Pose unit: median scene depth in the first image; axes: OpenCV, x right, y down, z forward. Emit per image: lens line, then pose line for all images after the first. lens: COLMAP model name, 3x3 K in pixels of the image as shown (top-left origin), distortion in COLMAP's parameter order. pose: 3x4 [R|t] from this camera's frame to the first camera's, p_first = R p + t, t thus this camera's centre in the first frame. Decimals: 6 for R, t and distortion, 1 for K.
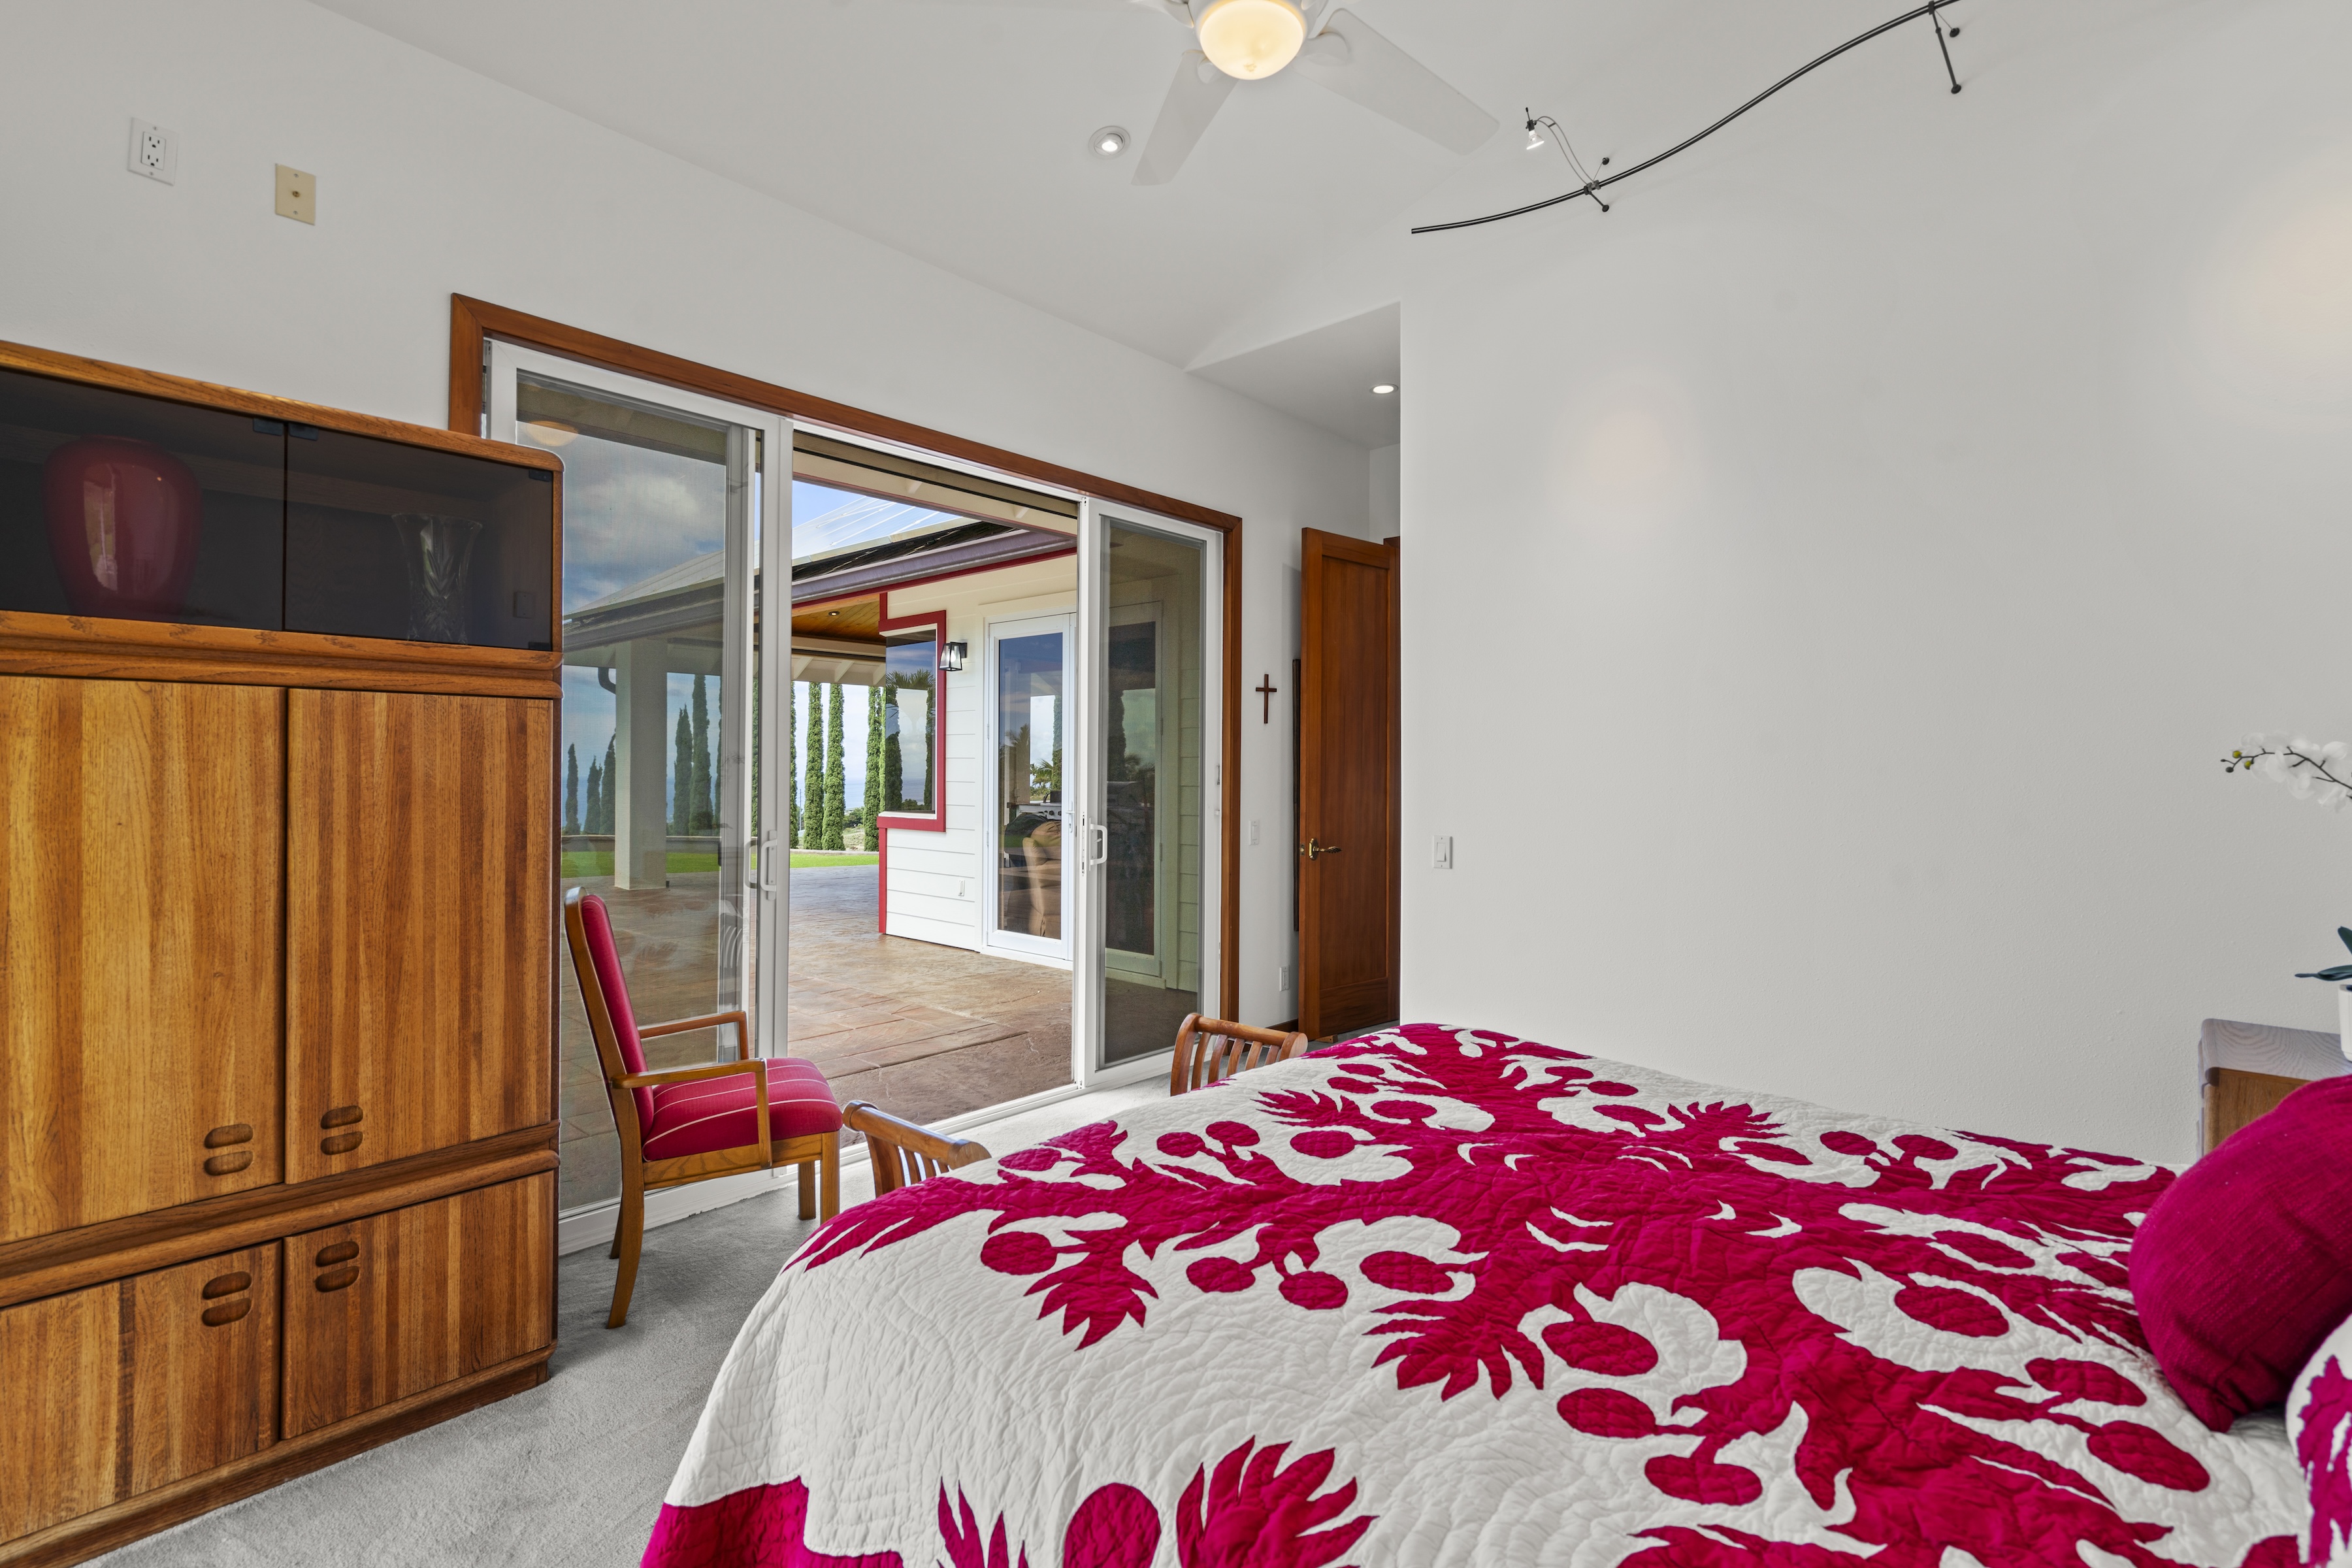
lens RADIAL K [[1077.4, 0, 1181.1], [0, 1077.4, 765.5], [0, 0, 1]] dist [-0.000209, 0.000195]
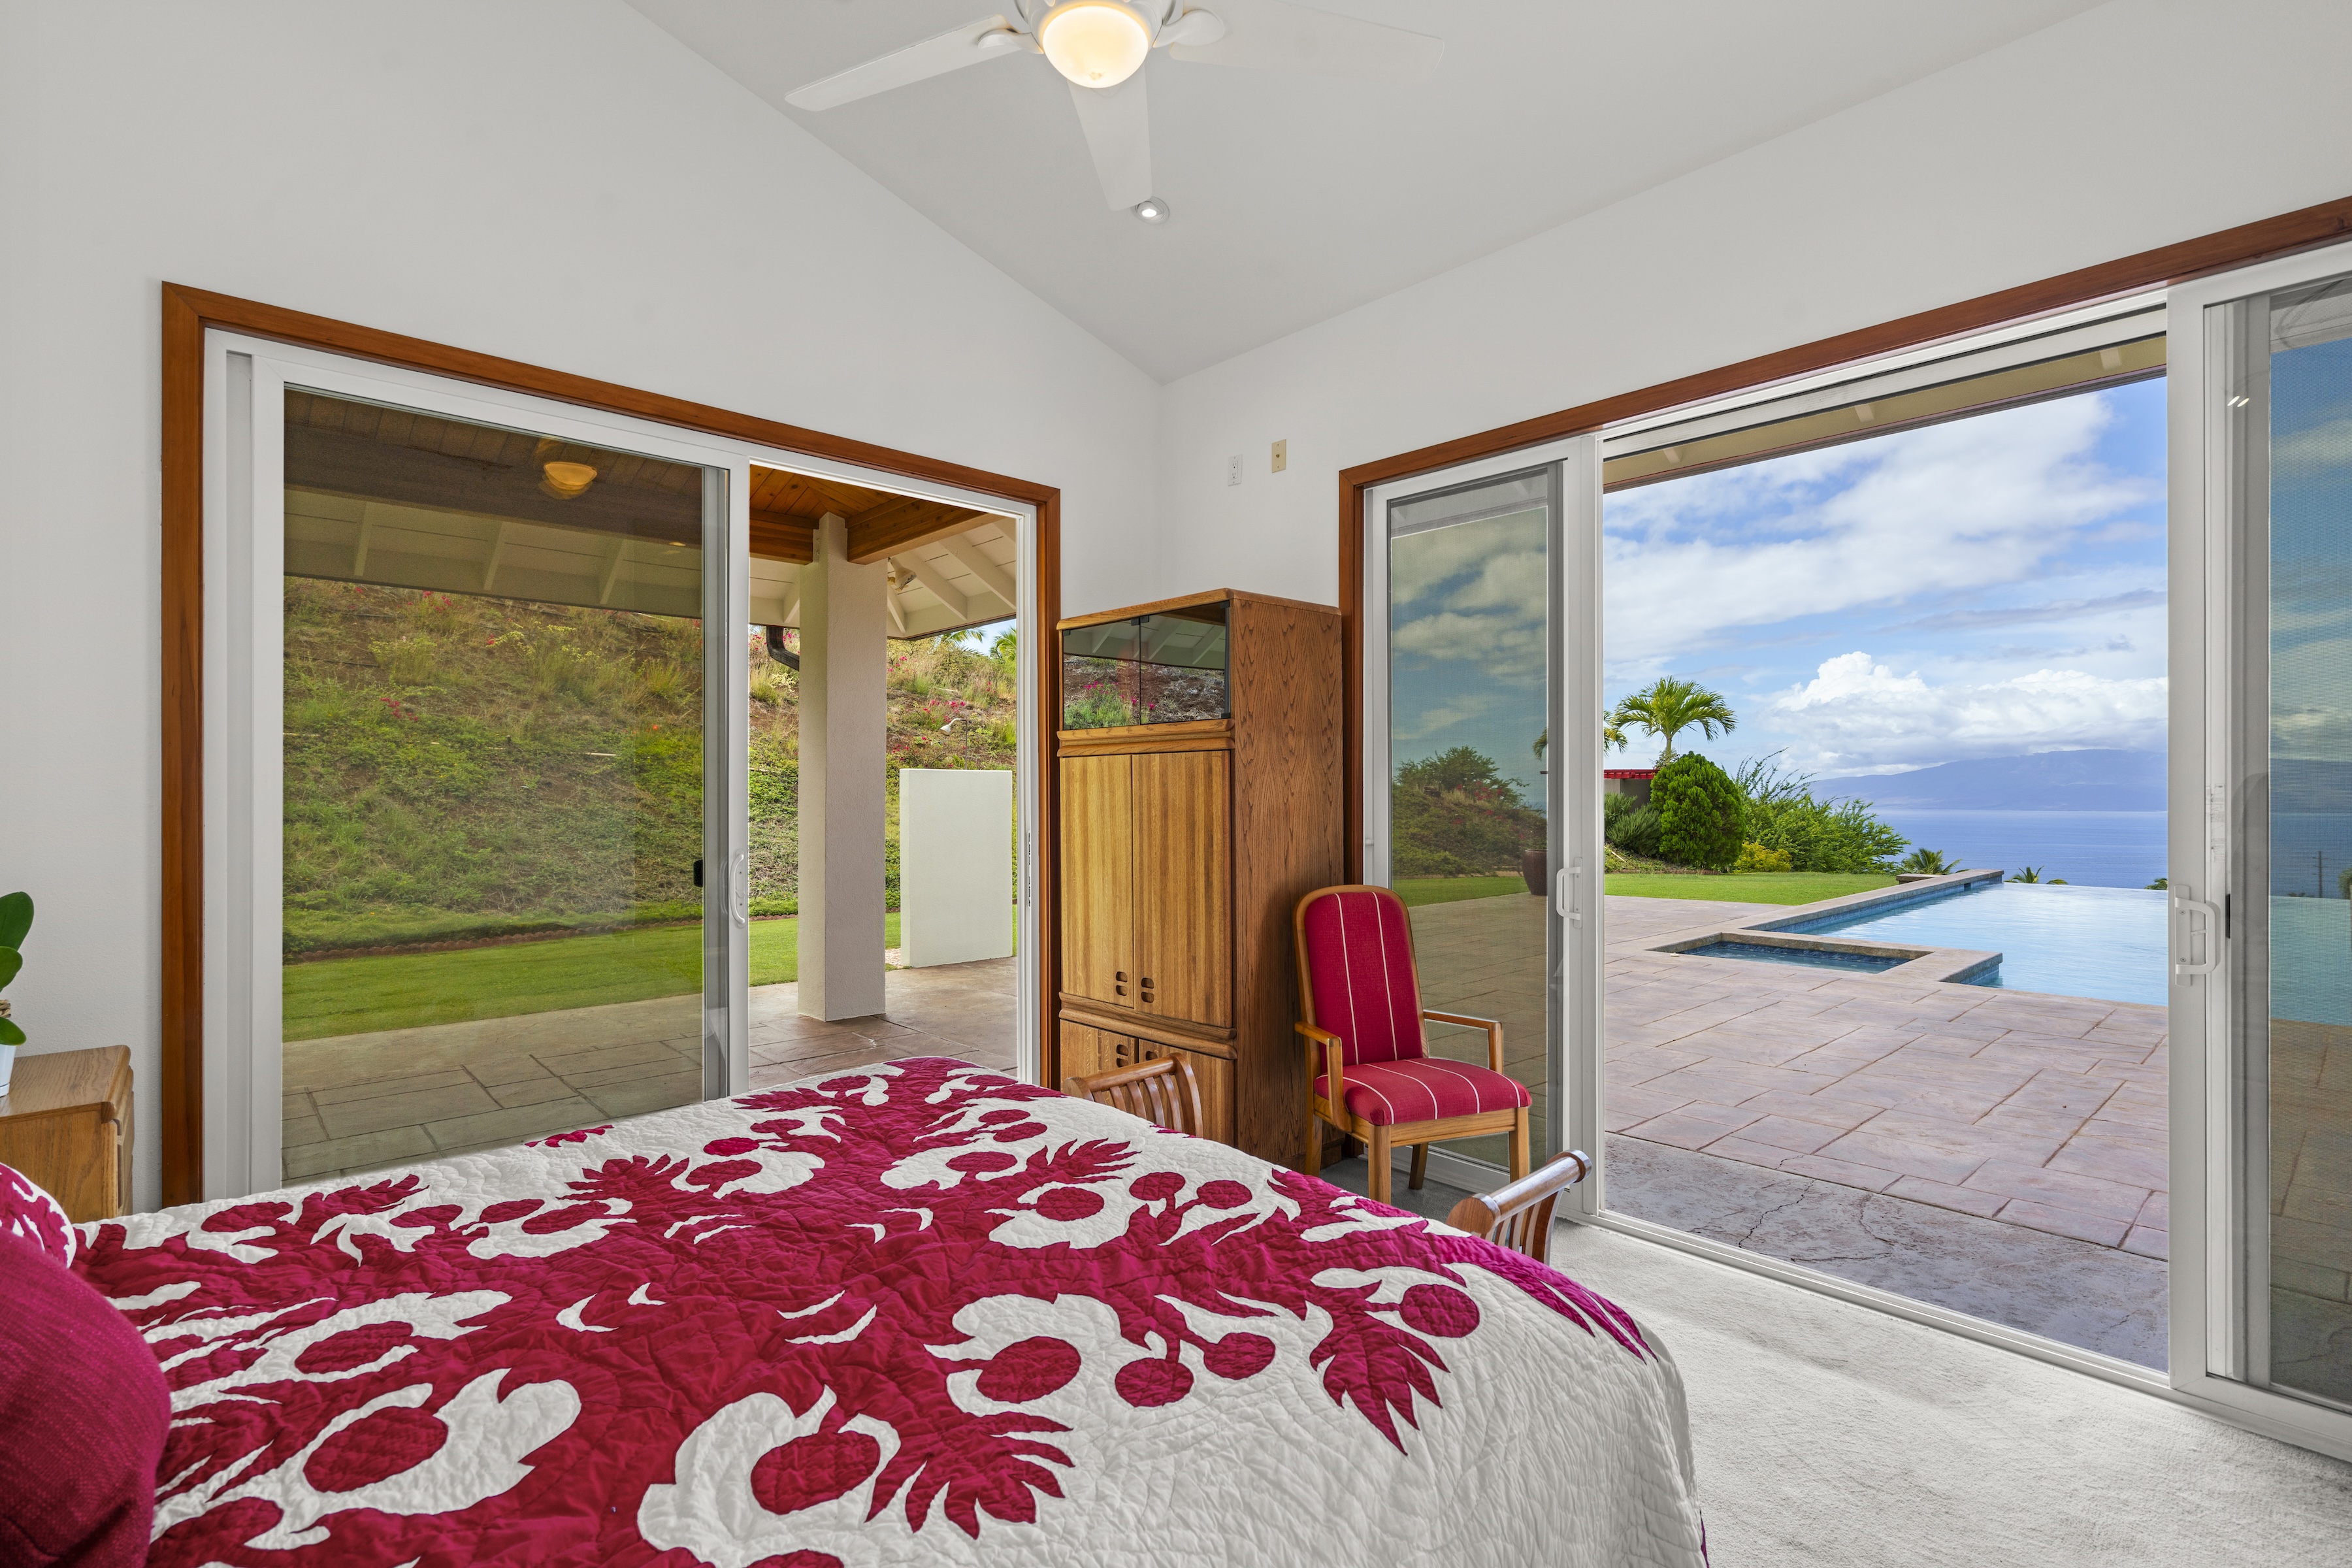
lens RADIAL K [[1093.6, 0, 1180.8], [0, 1093.6, 797.7], [0, 0, 1]] dist [0.000221, 0.000057]
pose [[-0.098172, -0.002529, -0.995166, 1.248583], [0.004519, 0.999985, -0.002987, 0.013168], [0.995159, -0.004790, -0.098160, 1.414122]]
